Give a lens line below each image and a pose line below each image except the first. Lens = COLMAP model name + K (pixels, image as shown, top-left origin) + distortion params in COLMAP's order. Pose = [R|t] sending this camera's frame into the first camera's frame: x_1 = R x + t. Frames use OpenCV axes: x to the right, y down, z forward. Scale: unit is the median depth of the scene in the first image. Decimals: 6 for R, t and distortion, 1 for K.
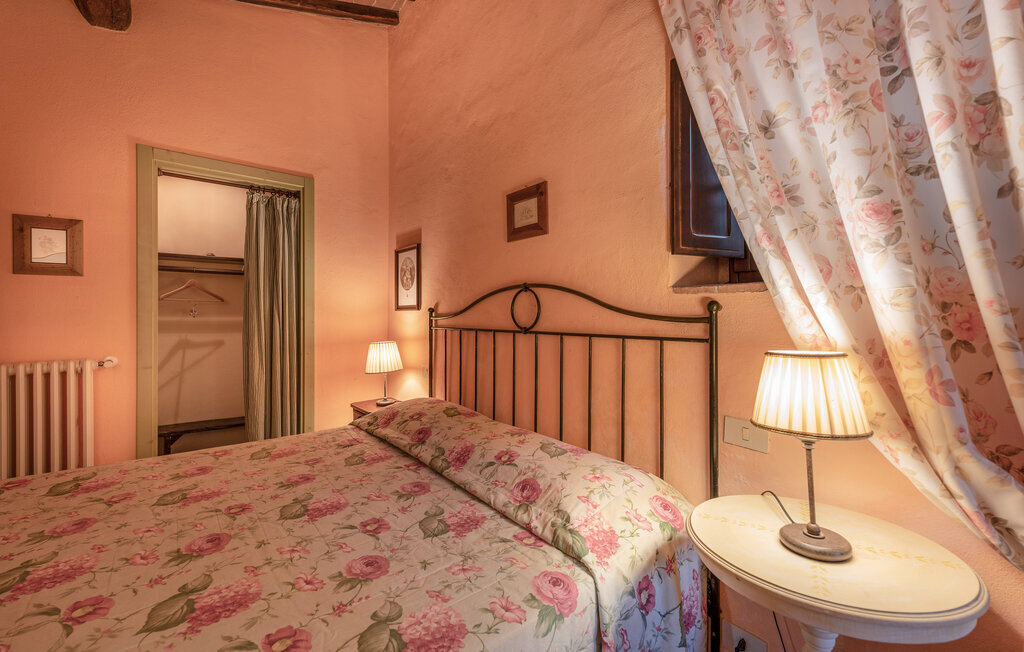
lens RADIAL K [[419.1, 0, 511.7], [0, 419.1, 314.0], [0, 0, 1]] dist [0.002341, -0.000280]
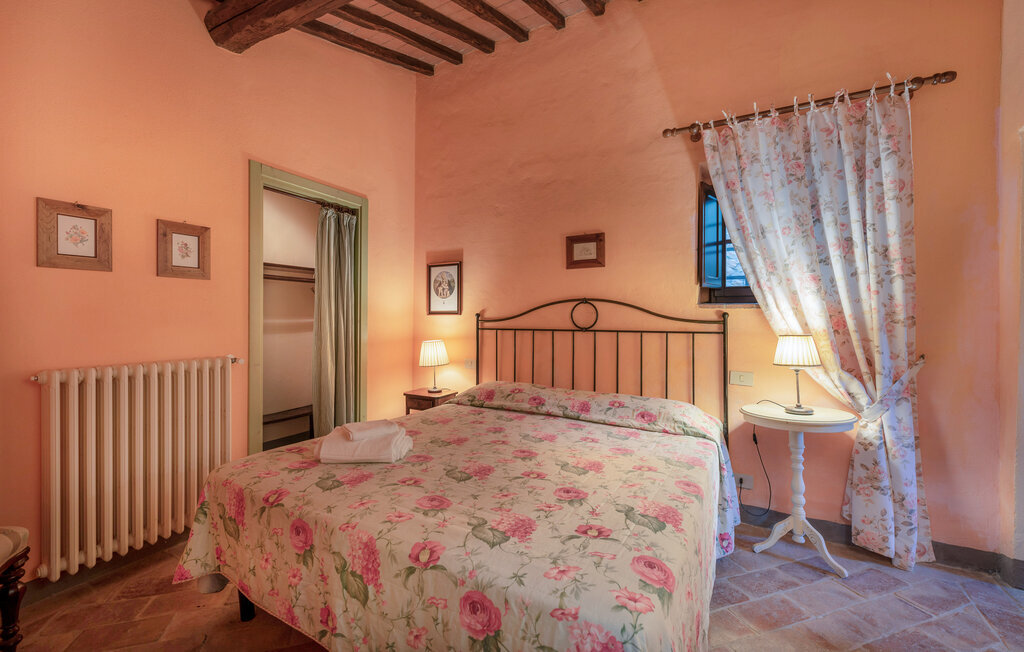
lens RADIAL K [[411.8, 0, 509.1], [0, 411.8, 322.9], [0, 0, 1]] dist [-0.001374, -0.000118]
pose [[0.932617, 0.003962, 0.360847, -0.736359], [-0.006964, 0.999951, 0.007019, 0.007232], [-0.360801, -0.009059, 0.932599, -0.273232]]
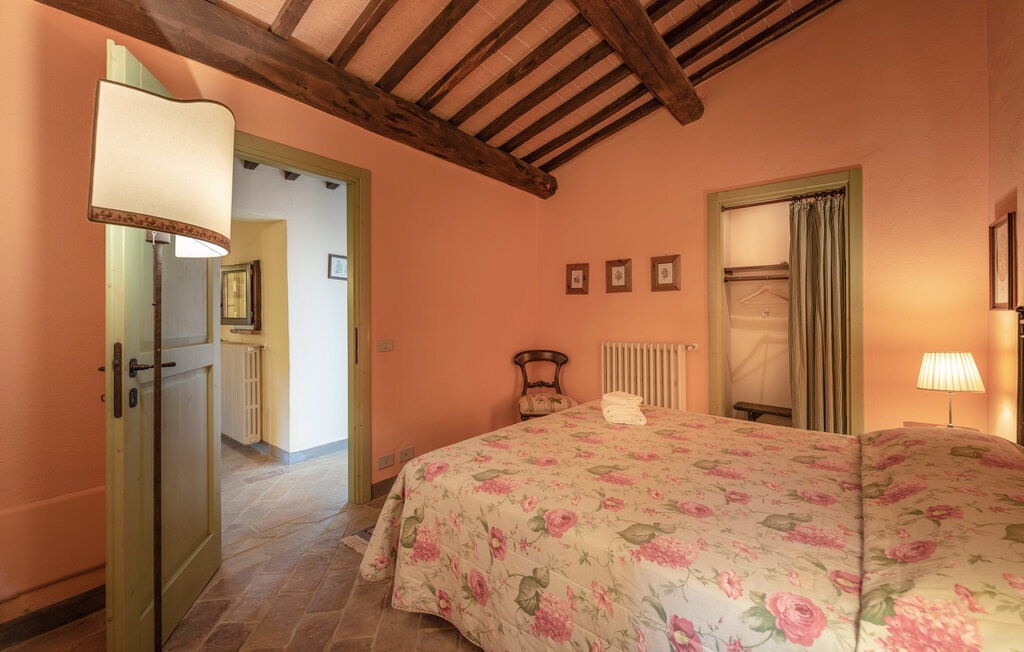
lens RADIAL K [[419.1, 0, 511.7], [0, 419.1, 314.0], [0, 0, 1]] dist [0.002341, -0.000280]
pose [[0.192239, -0.000538, -0.981348, 0.410181], [0.000803, 1.000000, -0.000391, -0.002467], [0.981348, -0.000713, 0.192240, 0.093769]]
